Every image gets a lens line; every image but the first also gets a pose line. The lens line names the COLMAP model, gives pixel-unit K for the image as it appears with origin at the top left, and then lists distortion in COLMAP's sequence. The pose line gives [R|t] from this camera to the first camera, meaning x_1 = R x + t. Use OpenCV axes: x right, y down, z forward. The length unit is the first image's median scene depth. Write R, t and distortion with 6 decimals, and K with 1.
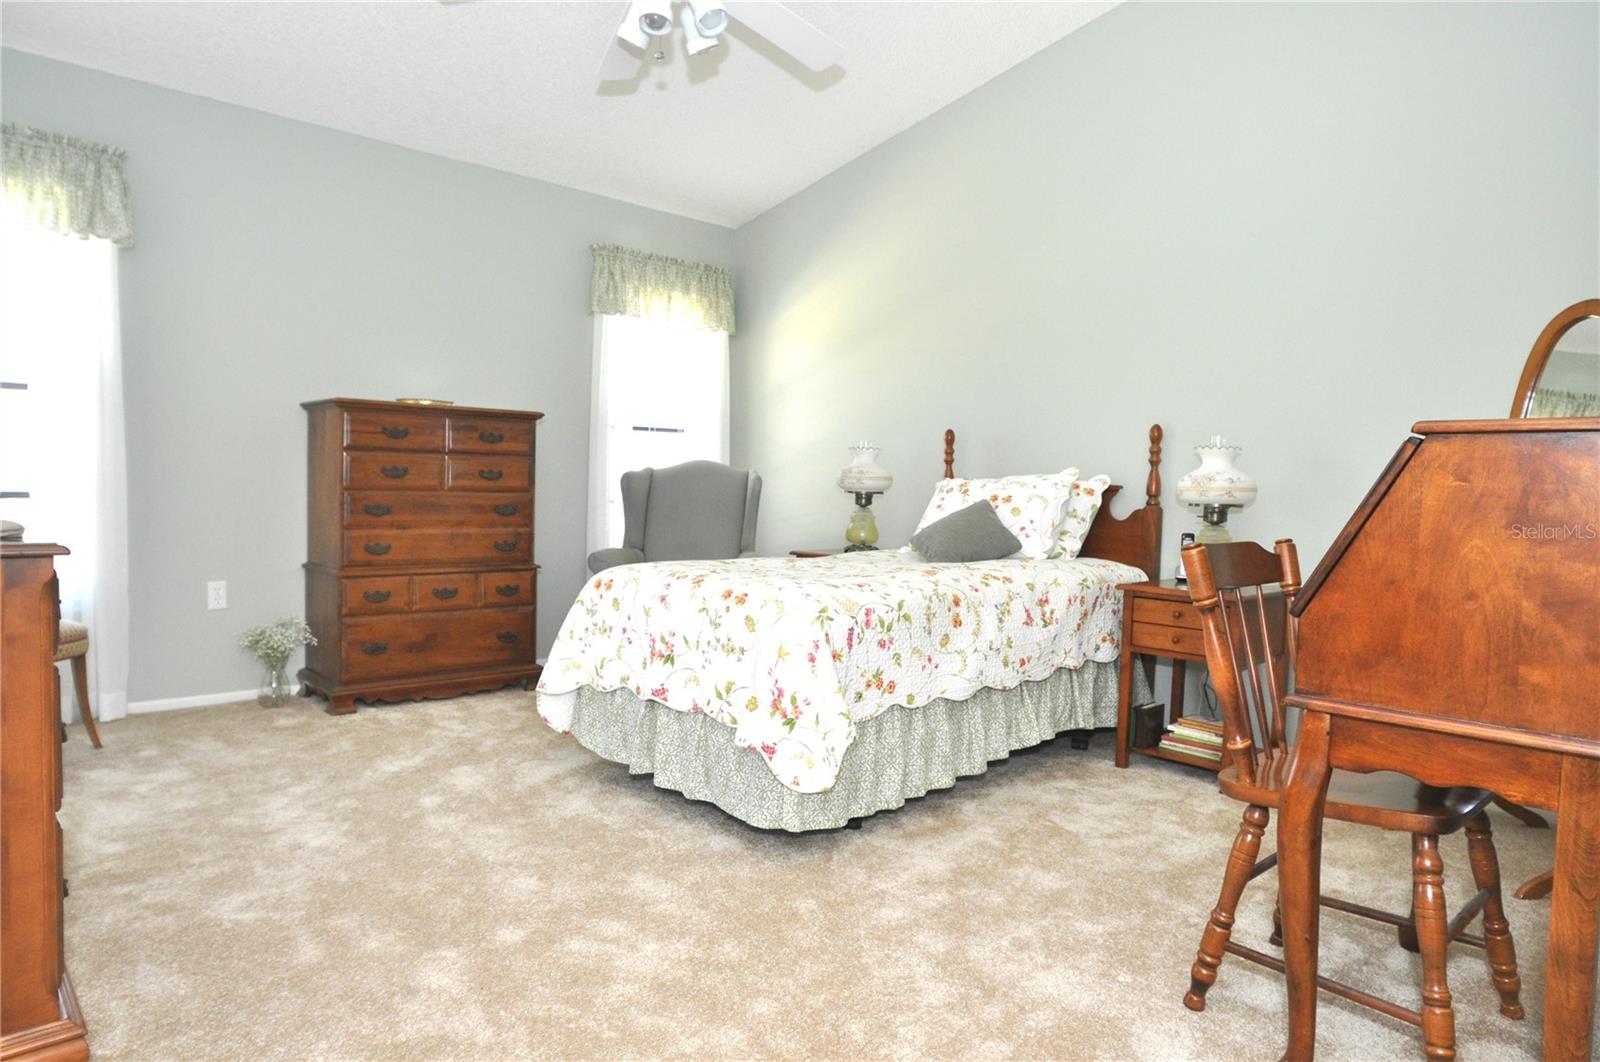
lens RADIAL K [[985.6, 0, 803.7], [0, 985.6, 529.0], [0, 0, 1]] dist [-0.021501, 0.002172]
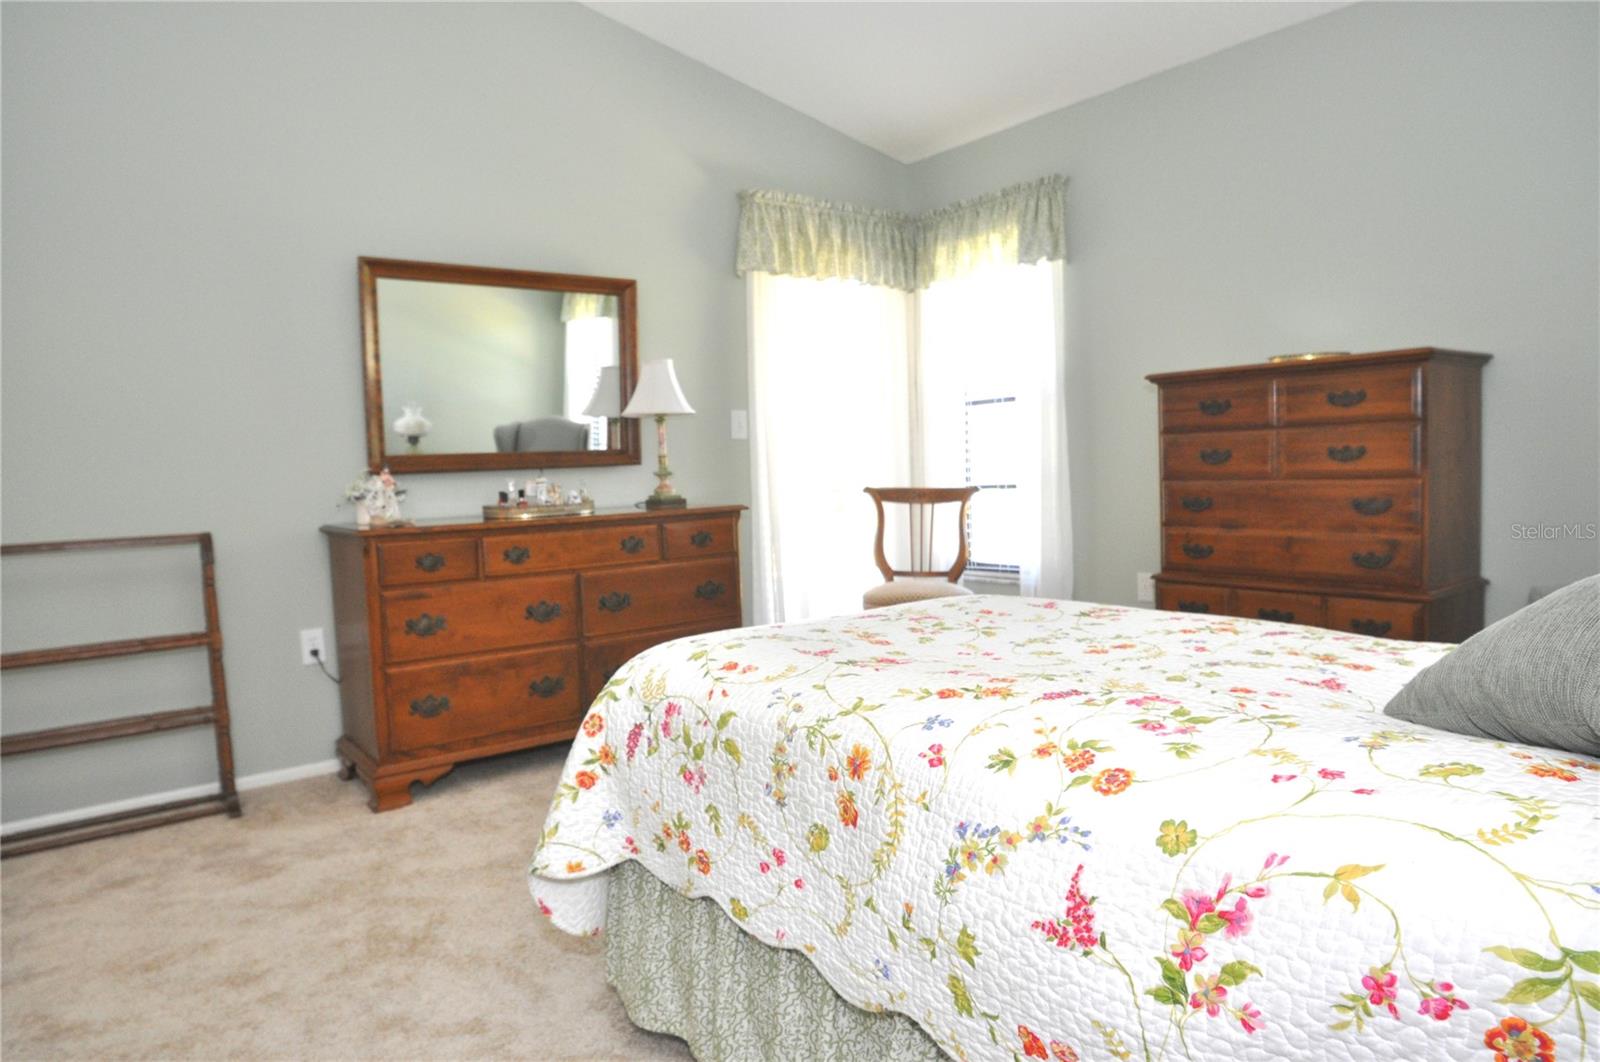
lens RADIAL K [[985.6, 0, 797.3], [0, 985.6, 530.4], [0, 0, 1]] dist [-0.021501, 0.002172]
pose [[-0.099864, 0.045755, -0.993949, 0.442672], [-0.009393, 0.998854, 0.046925, -0.034578], [0.994957, 0.014023, -0.099320, 0.794845]]
